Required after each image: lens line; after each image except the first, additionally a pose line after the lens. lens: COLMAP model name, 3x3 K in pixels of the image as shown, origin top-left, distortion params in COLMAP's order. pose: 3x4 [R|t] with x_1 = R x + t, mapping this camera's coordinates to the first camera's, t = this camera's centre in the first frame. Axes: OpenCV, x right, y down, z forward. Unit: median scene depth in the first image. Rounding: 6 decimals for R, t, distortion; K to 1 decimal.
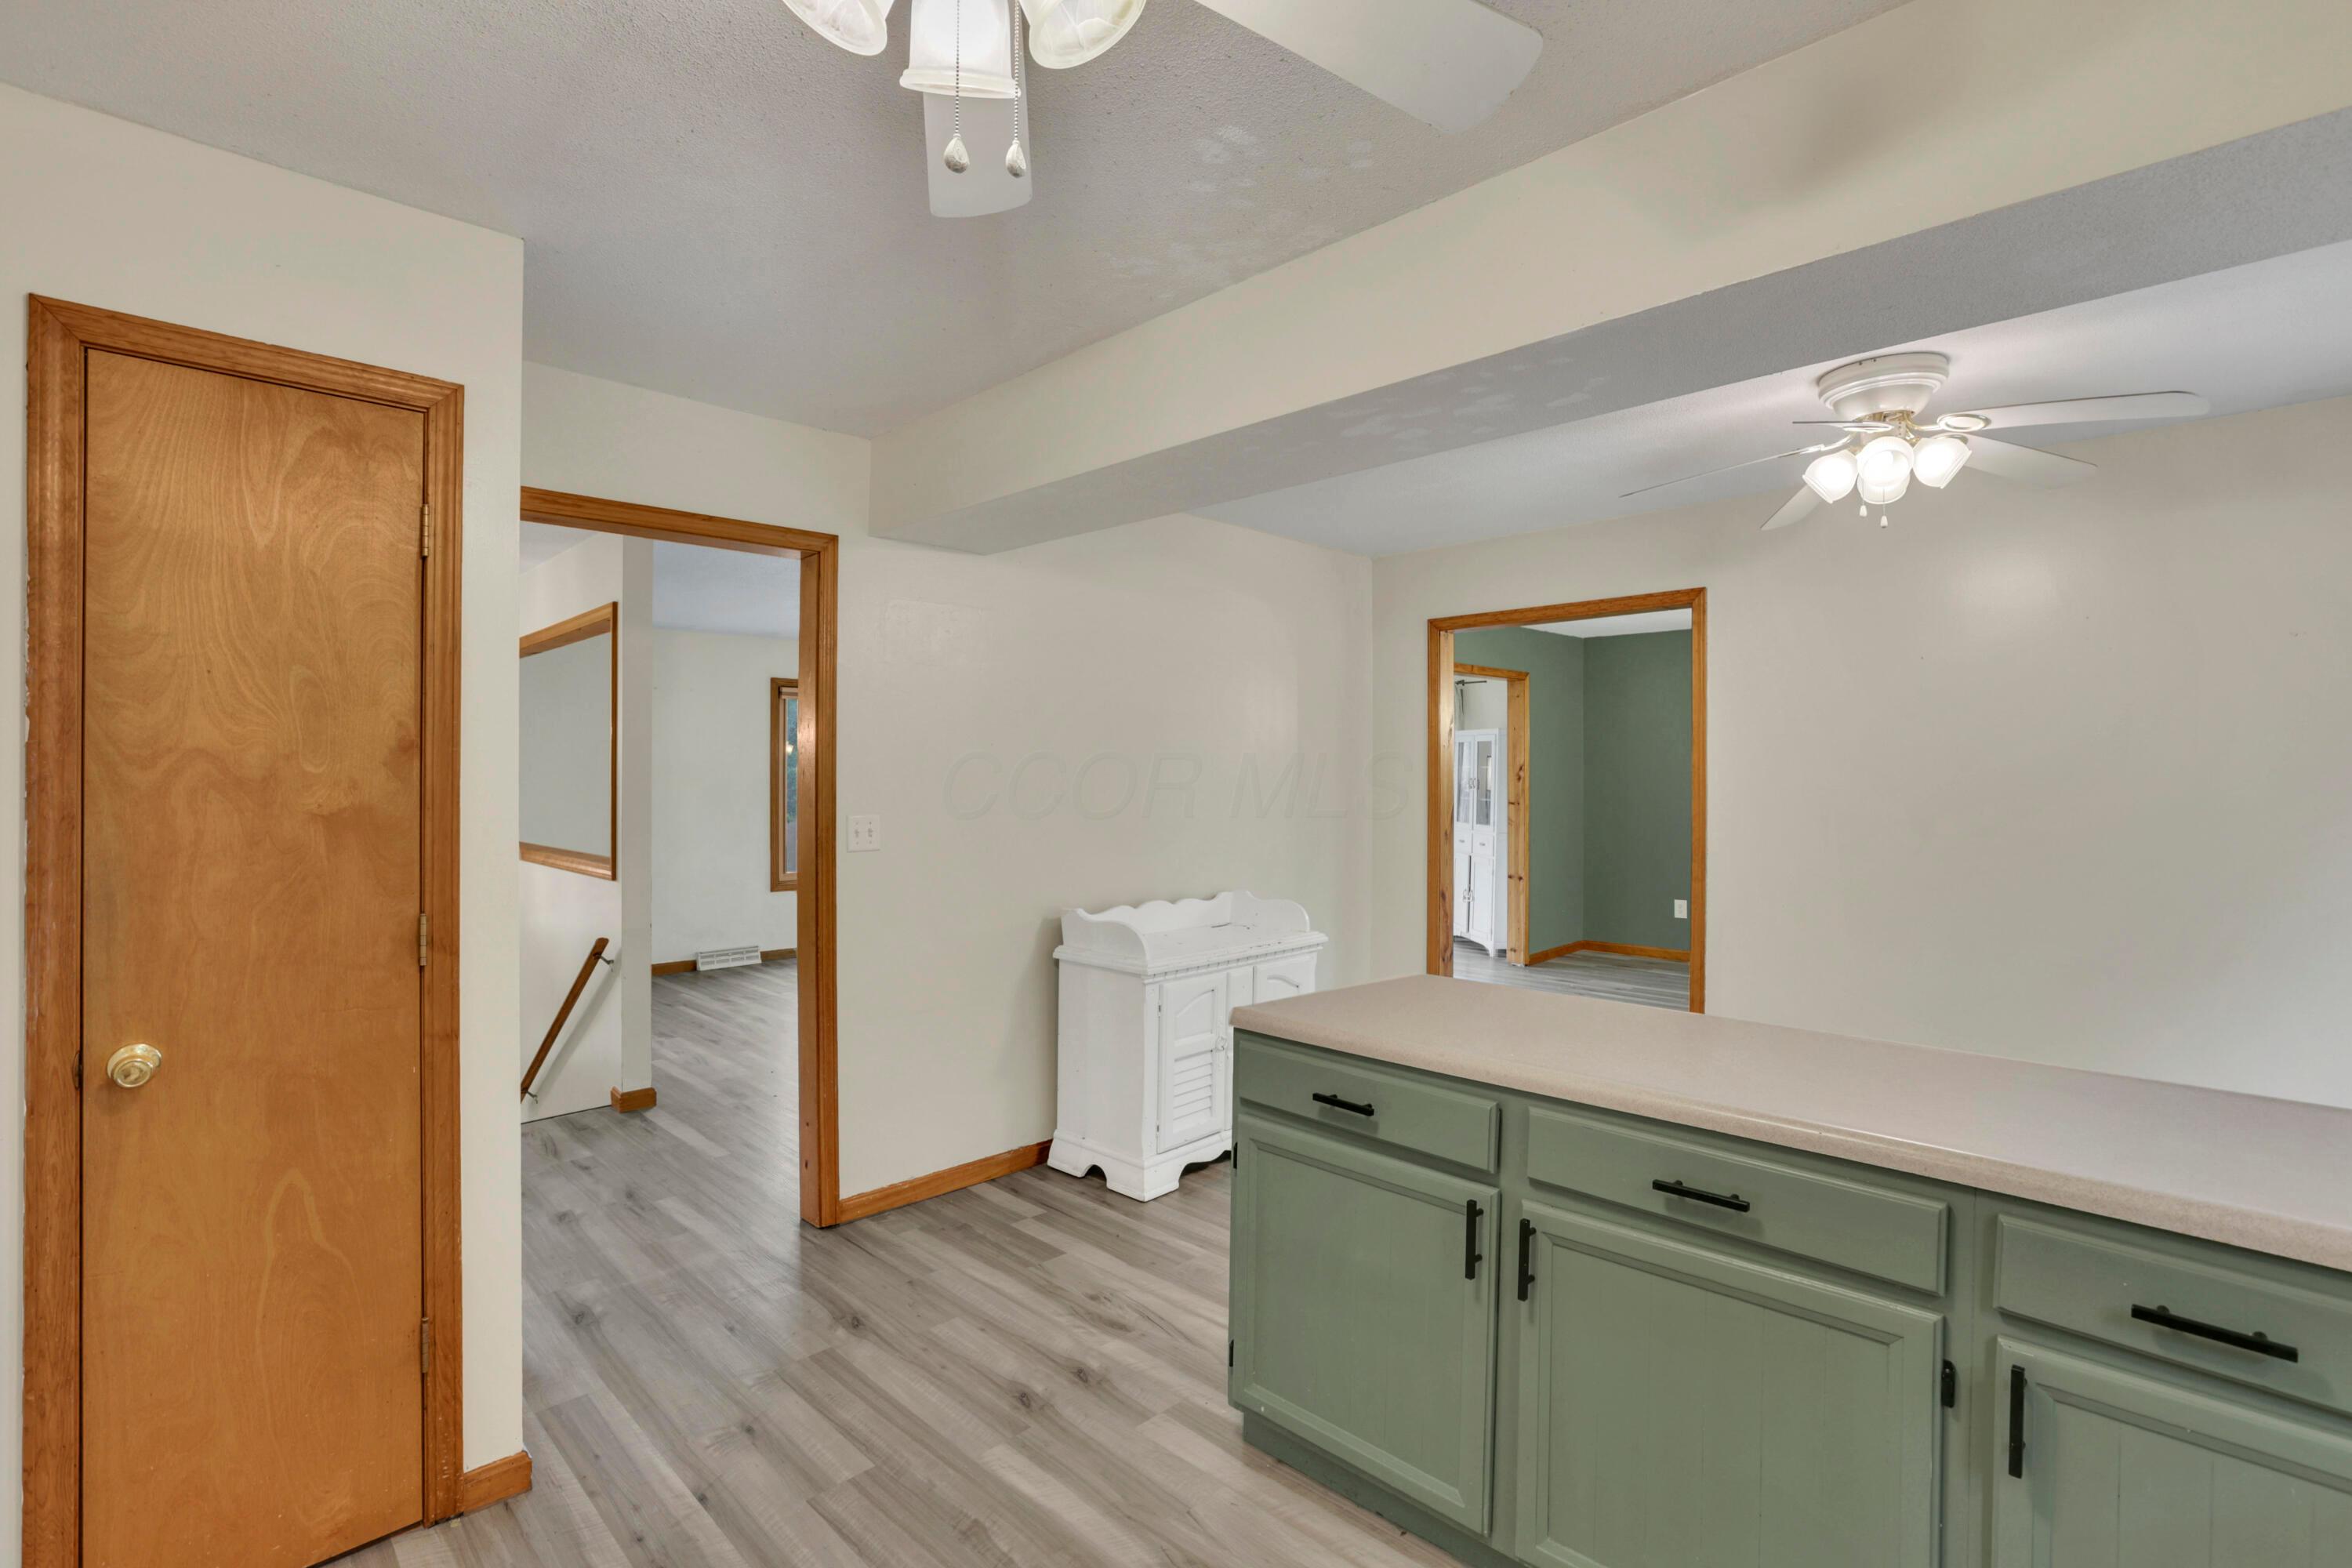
lens RADIAL K [[1071.2, 0, 1178.0], [0, 1071.2, 785.6], [0, 0, 1]] dist [-0.037309, 0.001145]
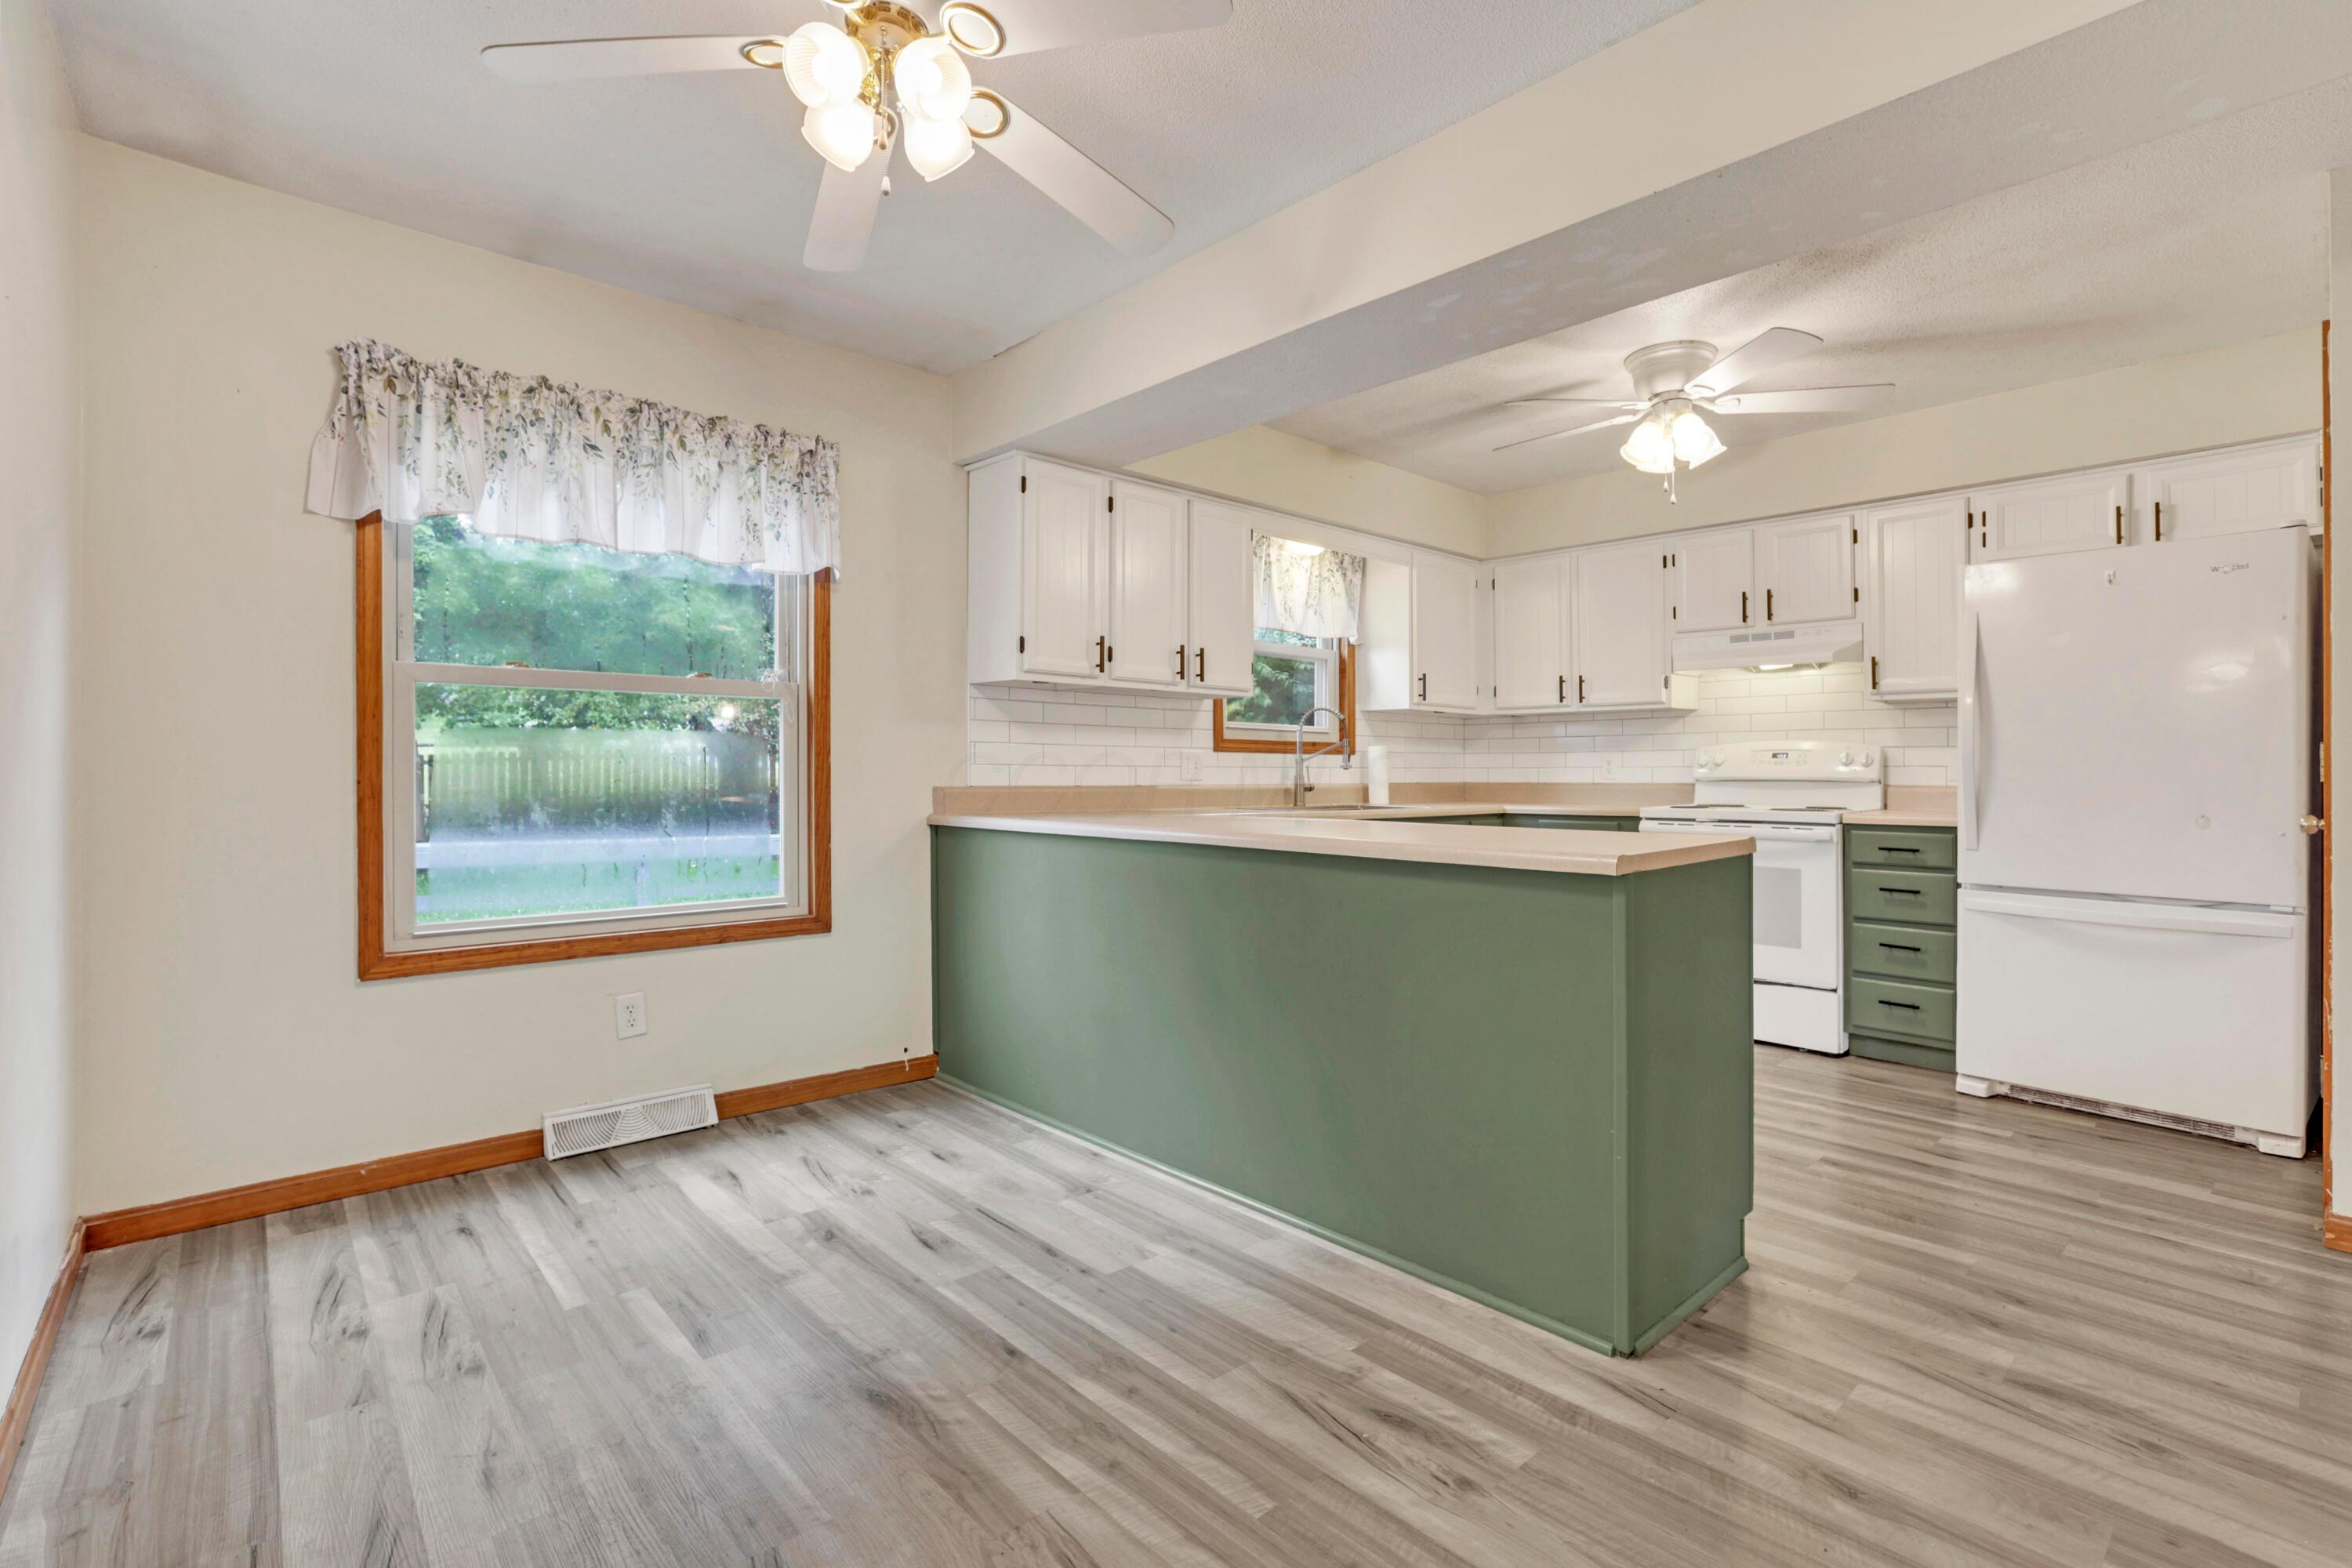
lens RADIAL K [[1071.2, 0, 1175.7], [0, 1071.2, 780.9], [0, 0, 1]] dist [-0.037309, 0.001145]
pose [[-0.998655, -0.006652, 0.051427, 0.507844], [-0.005845, 0.999858, 0.015836, 0.126825], [-0.051525, 0.015514, -0.998551, 1.851517]]
